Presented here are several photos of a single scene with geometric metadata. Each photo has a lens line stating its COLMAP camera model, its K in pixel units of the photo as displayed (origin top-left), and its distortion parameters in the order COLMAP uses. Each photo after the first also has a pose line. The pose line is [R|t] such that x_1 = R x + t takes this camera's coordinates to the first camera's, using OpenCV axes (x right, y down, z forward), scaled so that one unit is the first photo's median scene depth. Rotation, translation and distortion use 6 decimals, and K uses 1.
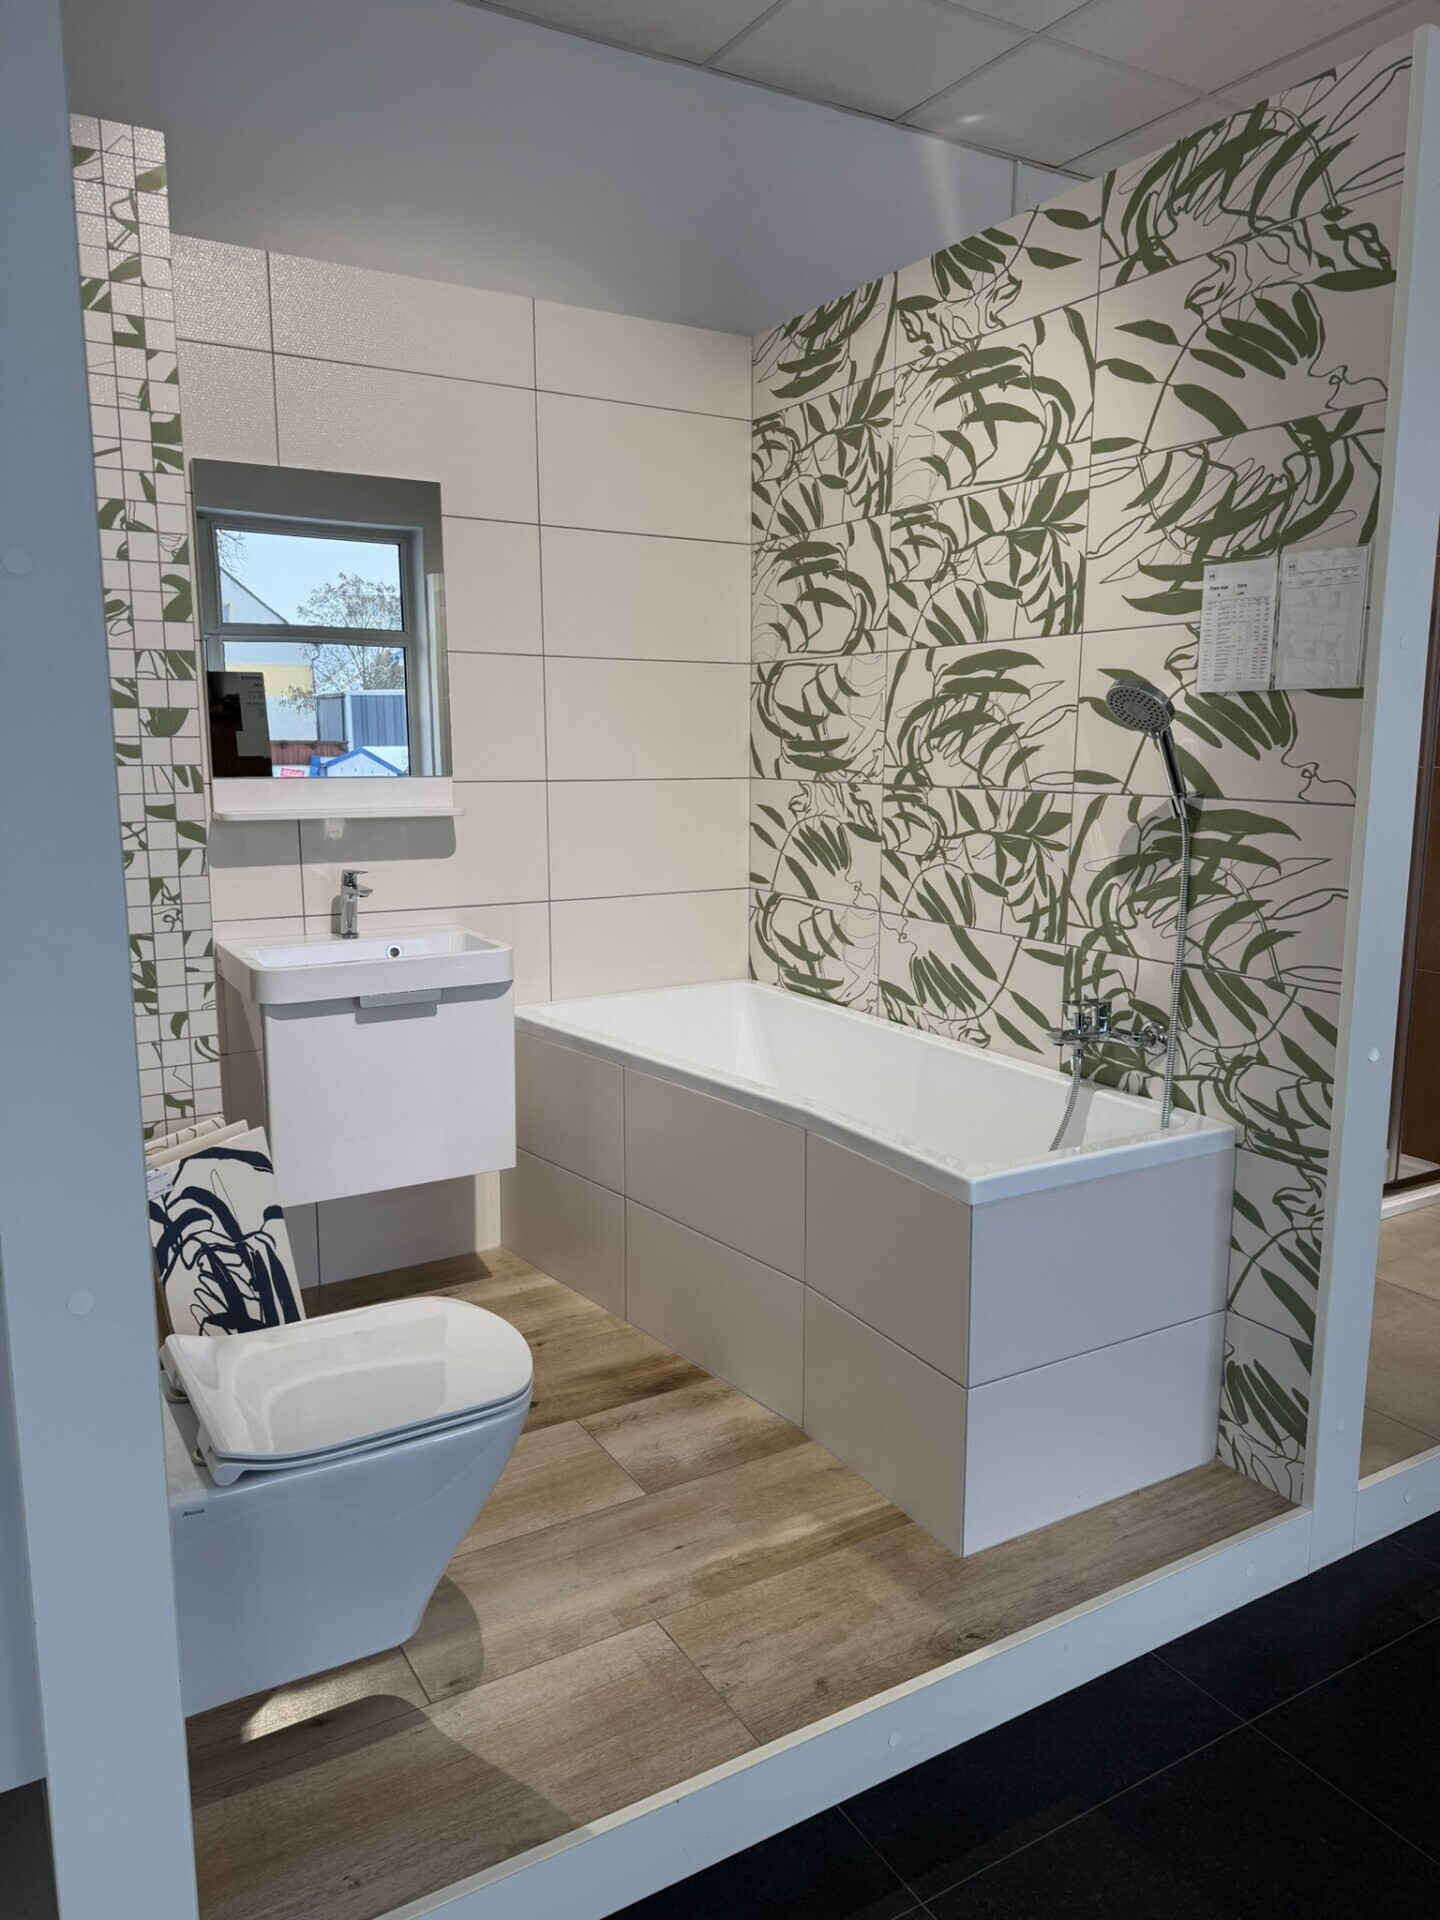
lens RADIAL K [[1337.1, 0, 706.7], [0, 1337.1, 963.4], [0, 0, 1]] dist [0.046954, -0.069575]
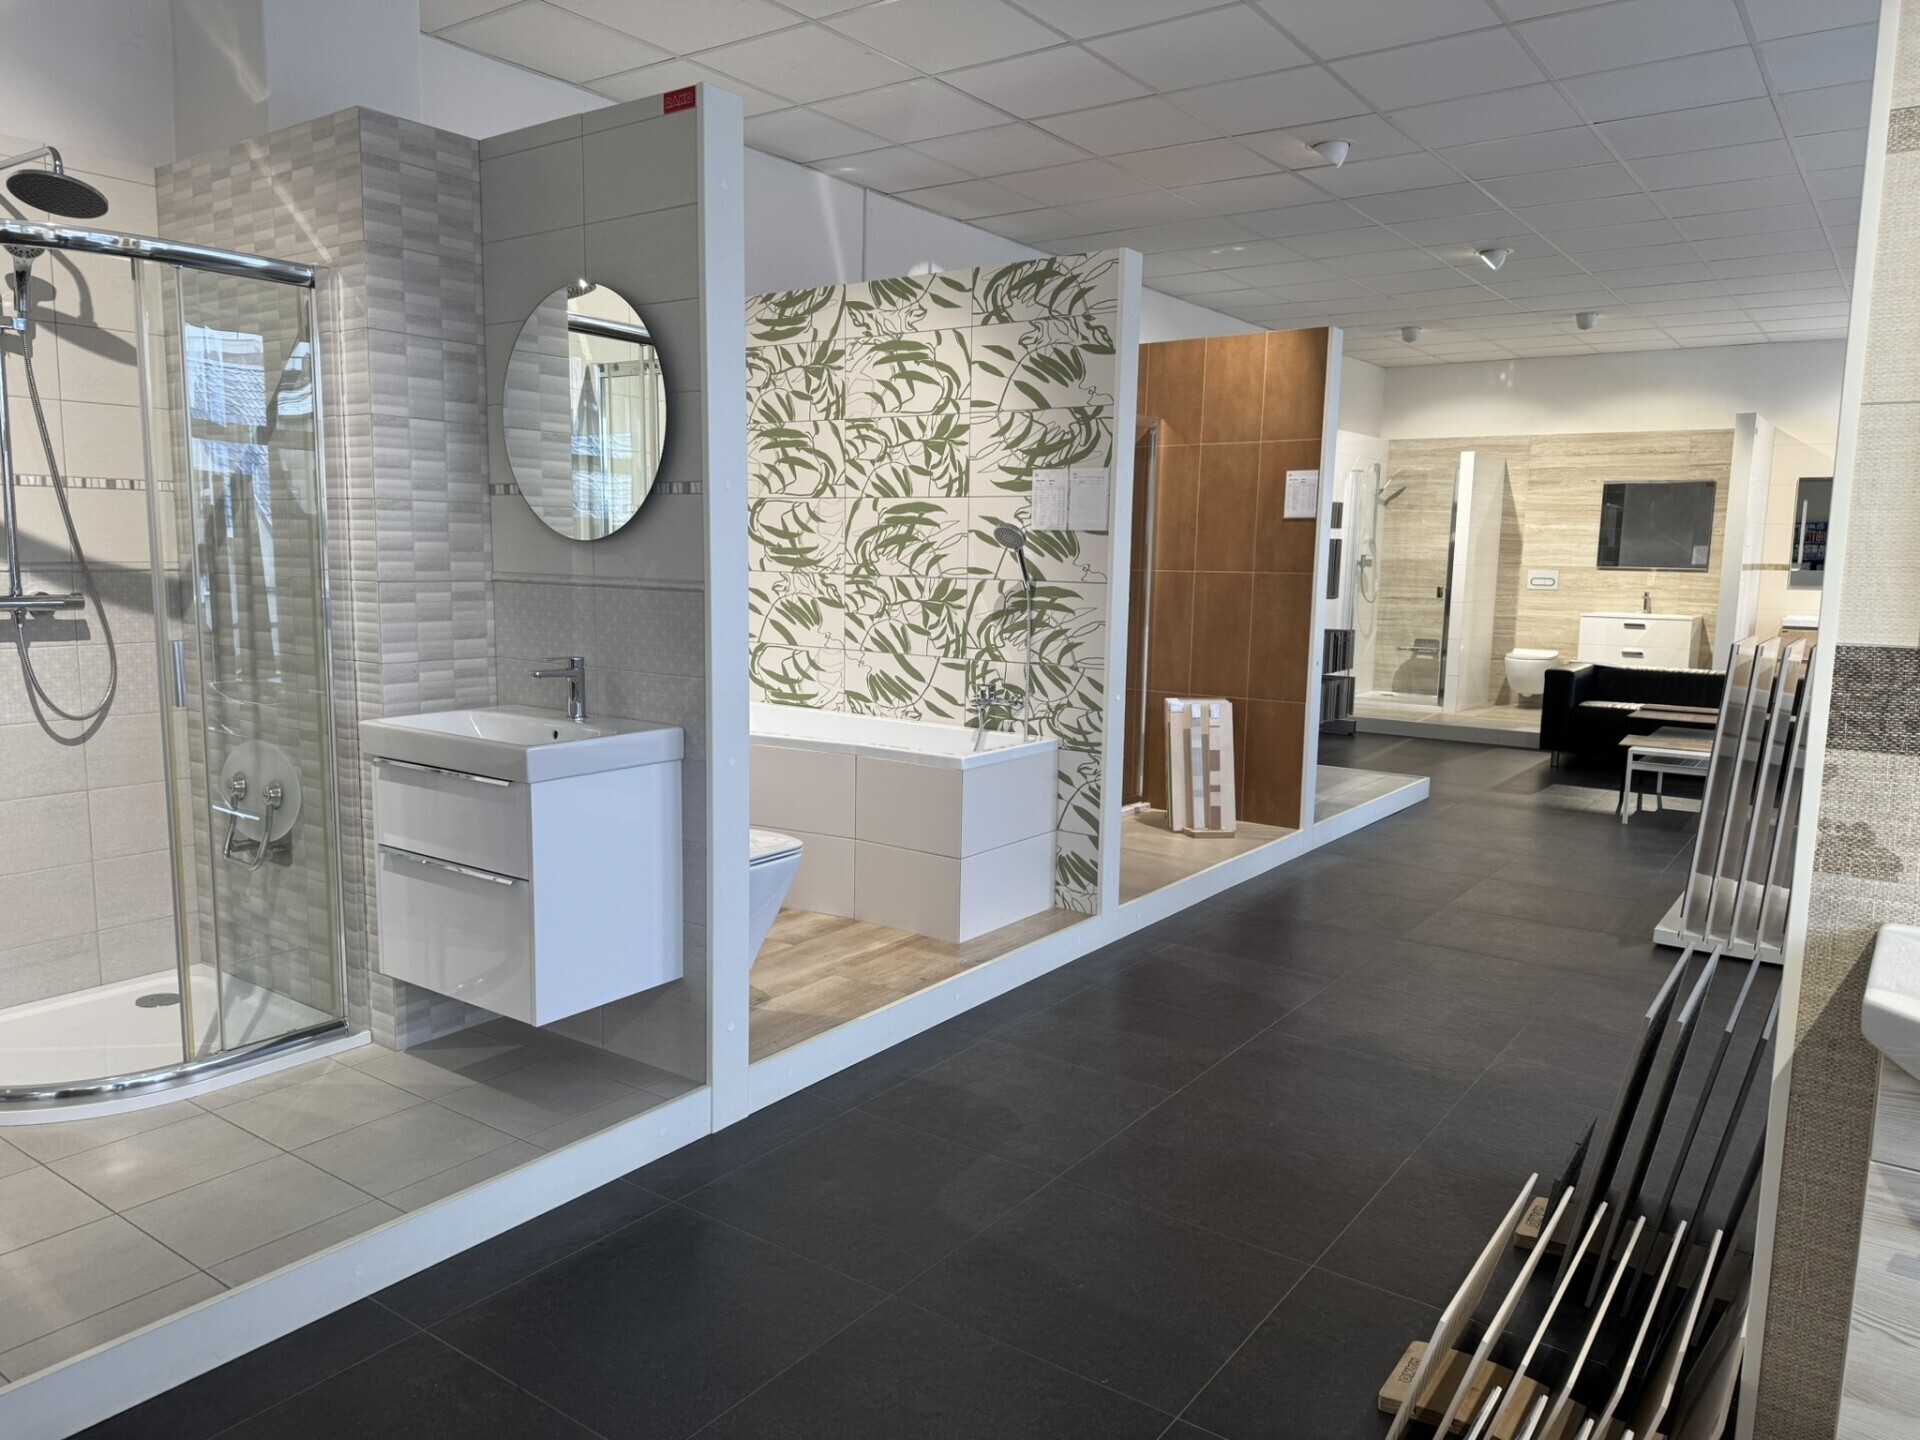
lens RADIAL K [[1337.1, 0, 927.3], [0, 1337.1, 744.4], [0, 0, 1]] dist [0.046954, -0.069575]
pose [[0.920817, -0.041615, 0.387768, -0.583722], [0.048201, 0.998811, -0.007270, 0.132558], [-0.387005, 0.025385, 0.921728, -0.810002]]
